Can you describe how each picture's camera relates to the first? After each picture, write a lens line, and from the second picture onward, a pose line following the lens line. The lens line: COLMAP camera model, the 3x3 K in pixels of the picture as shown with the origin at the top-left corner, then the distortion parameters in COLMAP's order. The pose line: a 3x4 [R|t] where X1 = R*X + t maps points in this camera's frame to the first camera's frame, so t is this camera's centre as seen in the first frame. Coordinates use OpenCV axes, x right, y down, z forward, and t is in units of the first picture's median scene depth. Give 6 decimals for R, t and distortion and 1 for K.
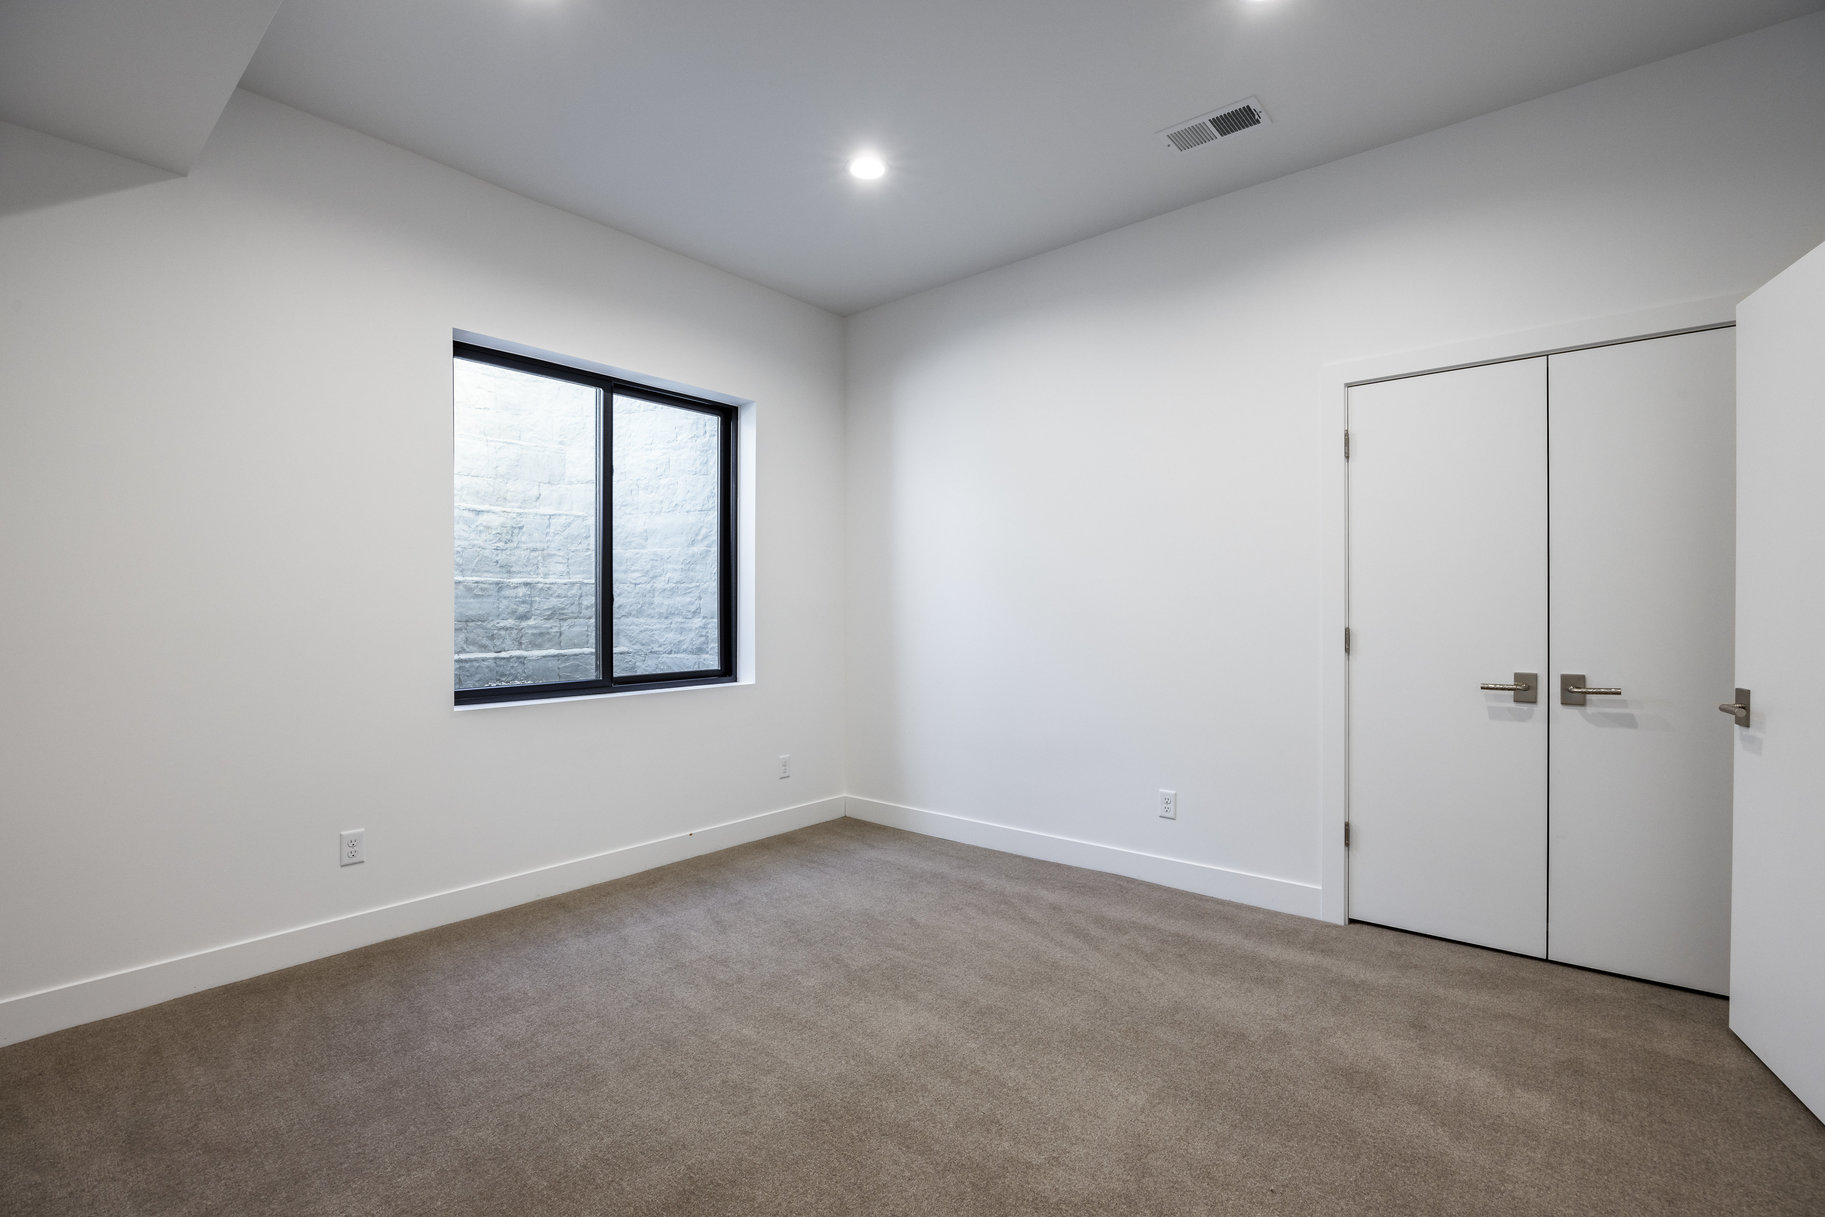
lens RADIAL K [[827.5, 0, 912.5], [0, 827.5, 608.5], [0, 0, 1]] dist [-0.014799, -0.000376]
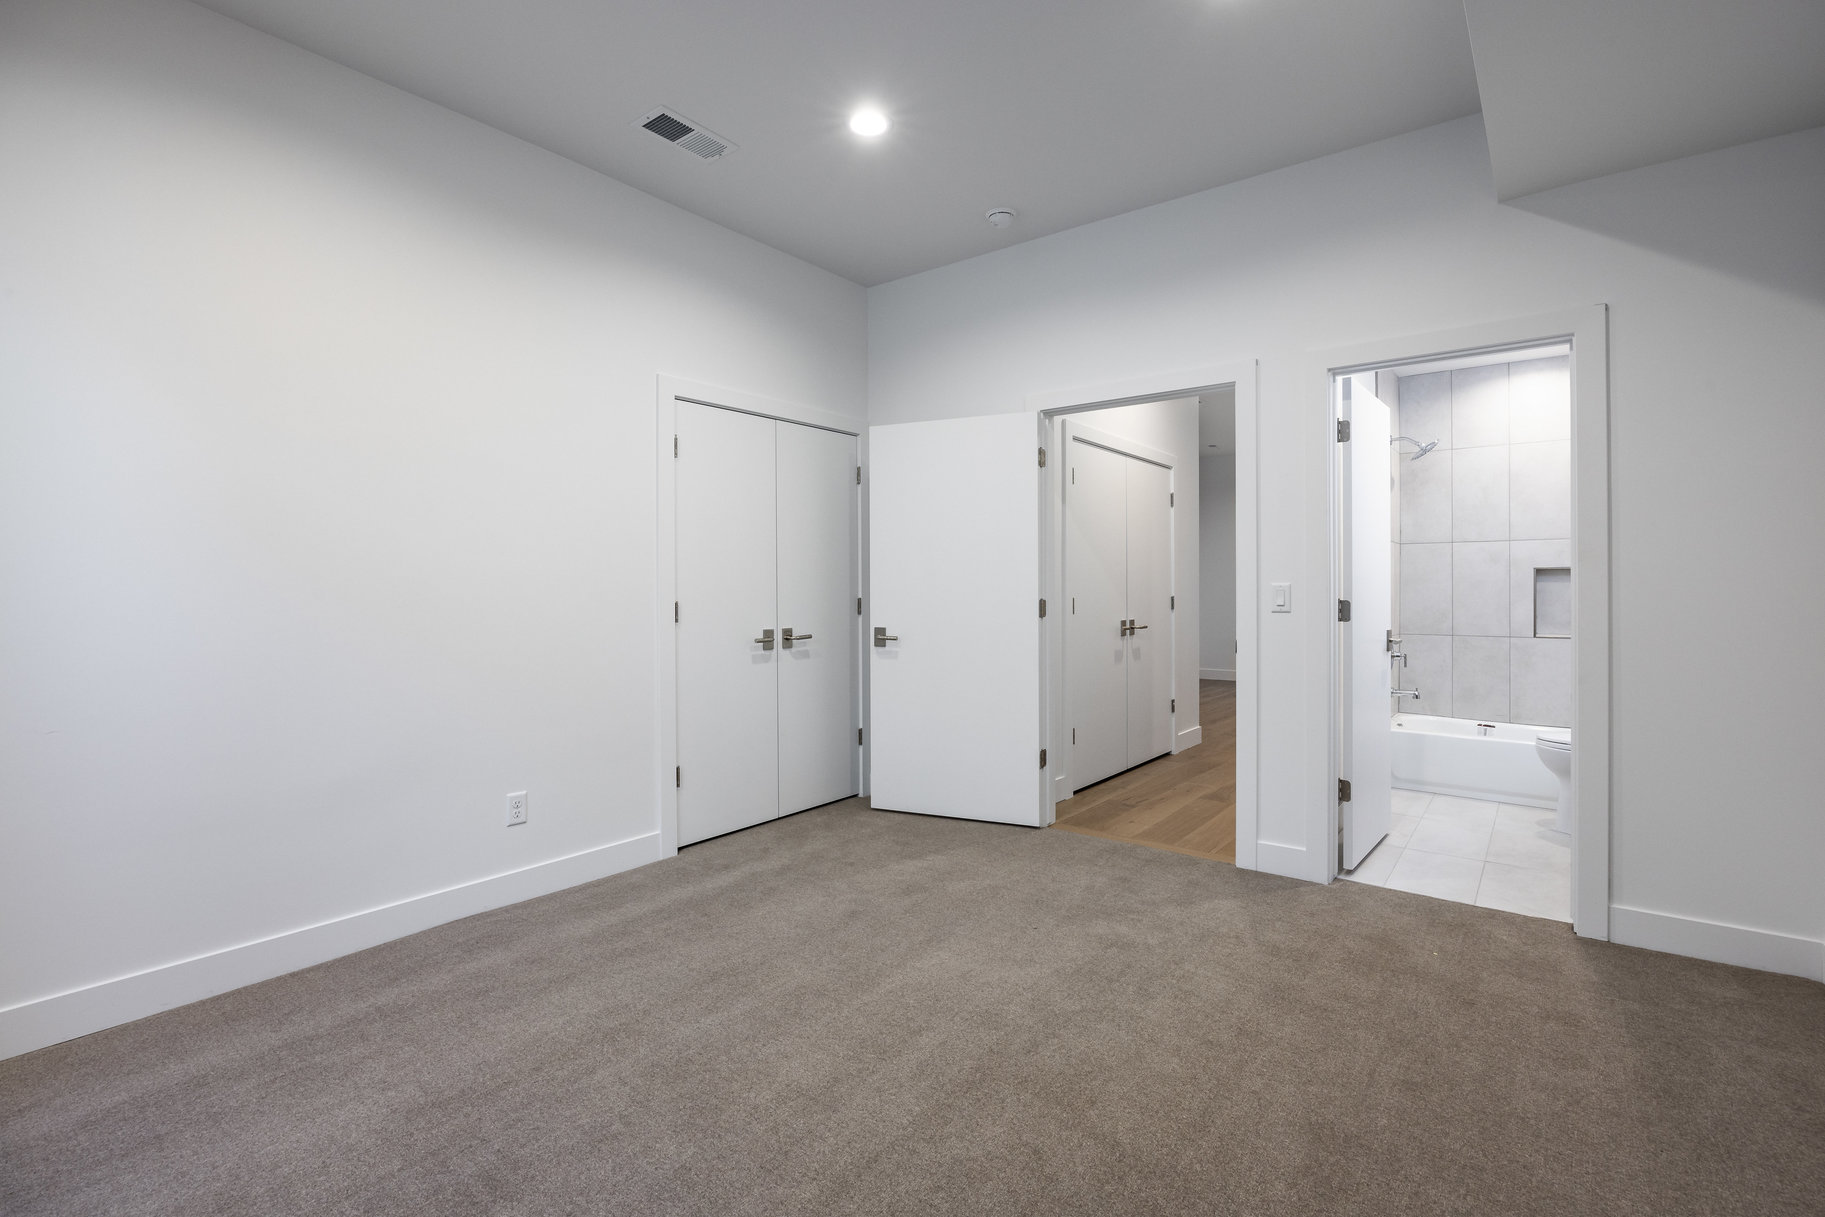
lens RADIAL K [[827.5, 0, 912.5], [0, 827.5, 608.5], [0, 0, 1]] dist [-0.014799, -0.000376]
pose [[-0.039144, -0.016984, 0.999089, -0.740264], [0.005553, 0.999836, 0.017214, 0.017128], [-0.999218, 0.006222, -0.039043, 0.795280]]
